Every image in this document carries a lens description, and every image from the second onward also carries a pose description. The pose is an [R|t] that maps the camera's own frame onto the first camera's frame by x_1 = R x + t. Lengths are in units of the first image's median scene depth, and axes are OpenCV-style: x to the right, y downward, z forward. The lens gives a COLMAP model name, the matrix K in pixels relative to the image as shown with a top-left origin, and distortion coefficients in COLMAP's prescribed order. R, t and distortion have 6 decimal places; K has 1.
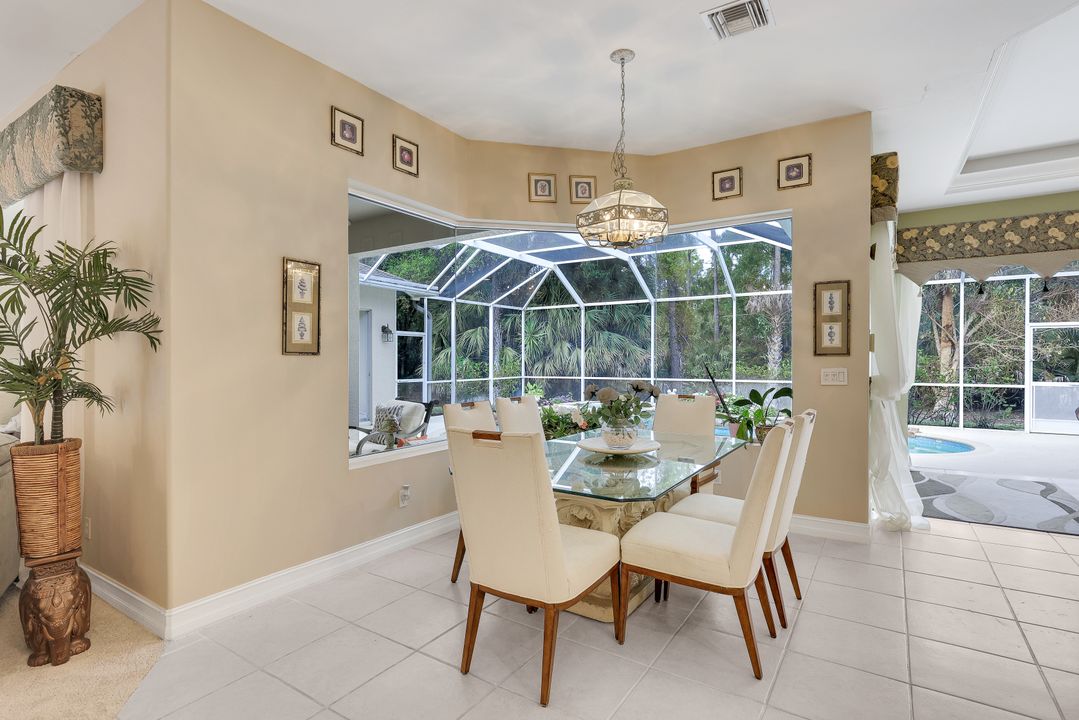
lens RADIAL K [[531.3, 0, 537.6], [0, 531.3, 362.9], [0, 0, 1]] dist [0.001725, 0.000983]
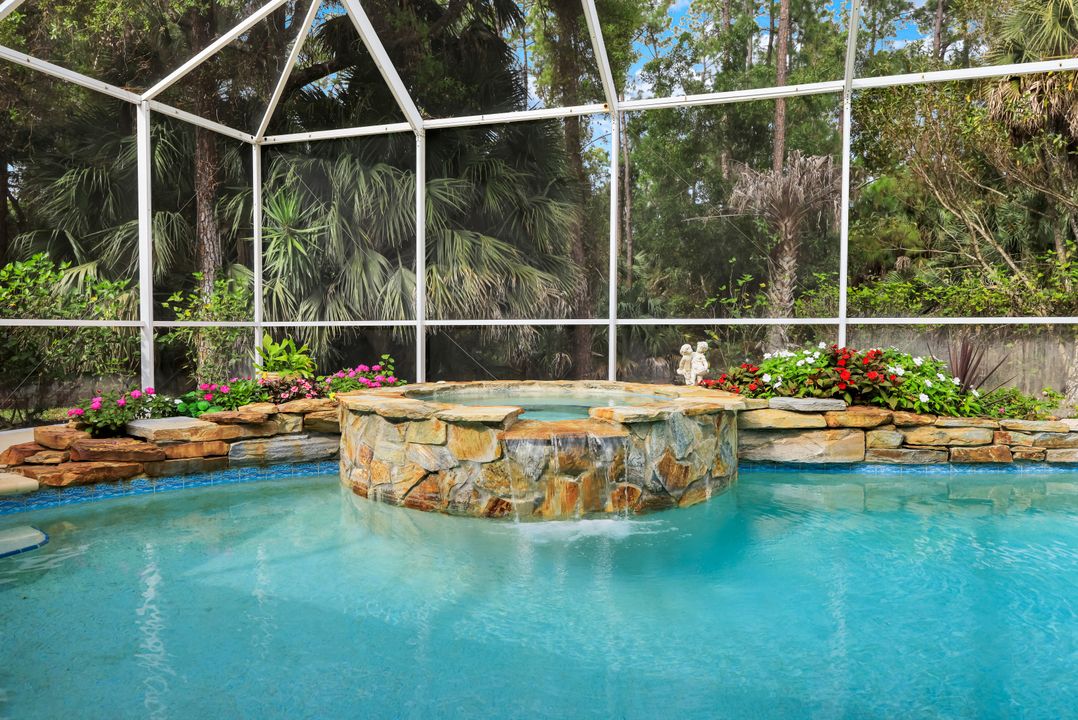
lens RADIAL K [[757.7, 0, 540.4], [0, 757.7, 334.3], [0, 0, 1]] dist [0.004893, 0.000891]
pose [[0.965689, -0.000308, 0.259701, 0.091634], [0.001053, 0.999996, -0.002732, 0.121398], [-0.259699, 0.002912, 0.965685, 1.515337]]
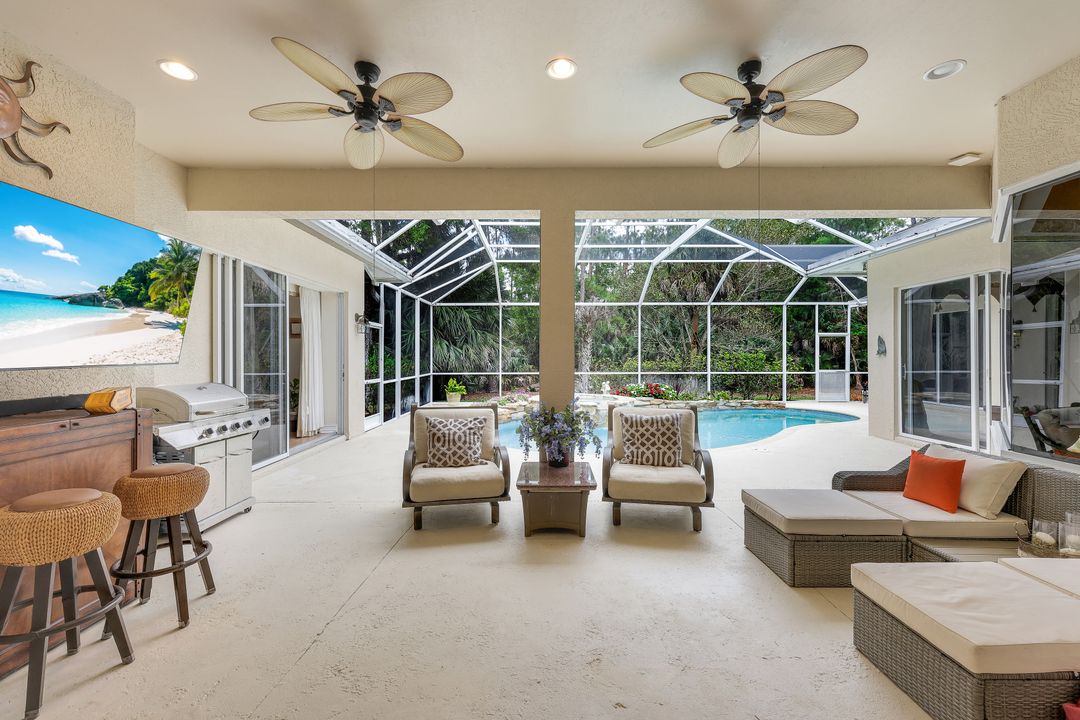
lens RADIAL K [[439.3, 0, 538.4], [0, 439.3, 354.0], [0, 0, 1]] dist [-0.000161, -0.000173]
pose [[0.838503, 0.001250, 0.544896, -1.048776], [0.004421, 0.999949, -0.009098, -0.005682], [-0.544880, 0.010038, 0.838454, 0.757613]]
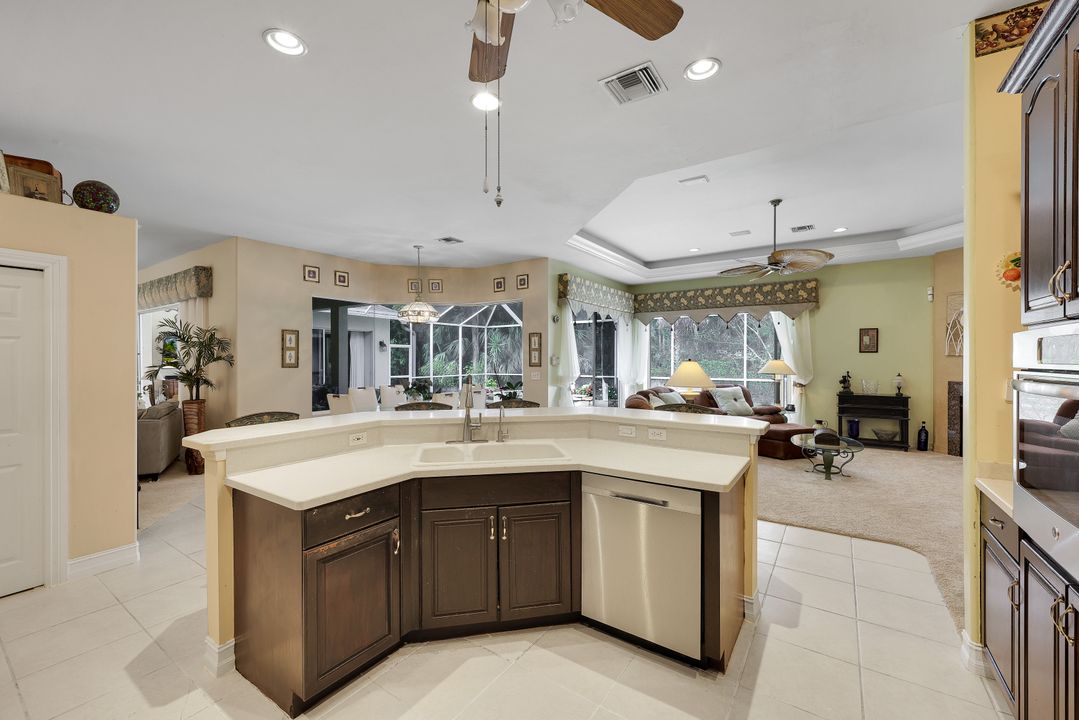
lens RADIAL K [[438.8, 0, 539.5], [0, 438.8, 360.0], [0, 0, 1]] dist [0.001928, 0.000119]
pose [[0.999832, -0.001149, -0.018297, 0.487917], [0.001093, 0.999995, -0.003055, -0.028141], [0.018300, 0.003035, 0.999828, -0.663207]]
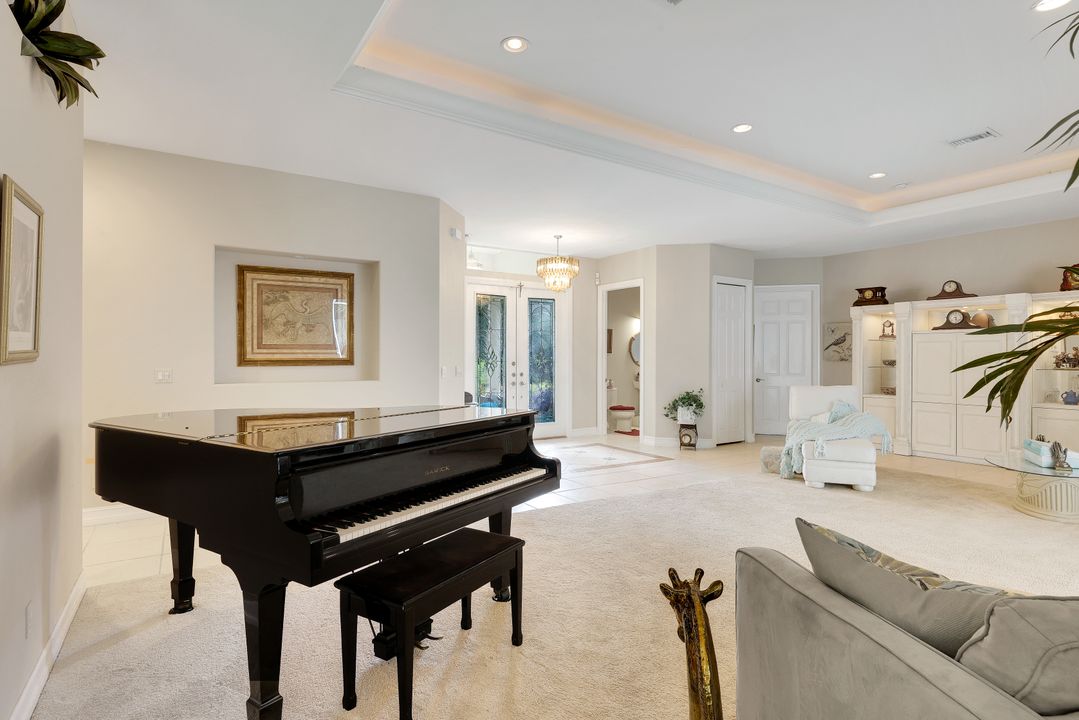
lens RADIAL K [[551.5, 0, 539.5], [0, 551.5, 360.0], [0, 0, 1]] dist [0.005820, 0.000493]
pose [[-0.405322, 0.001523, -0.914173, -0.247274], [-0.007202, 0.999962, 0.004859, -0.003312], [0.914146, 0.008553, -0.405296, 0.342181]]
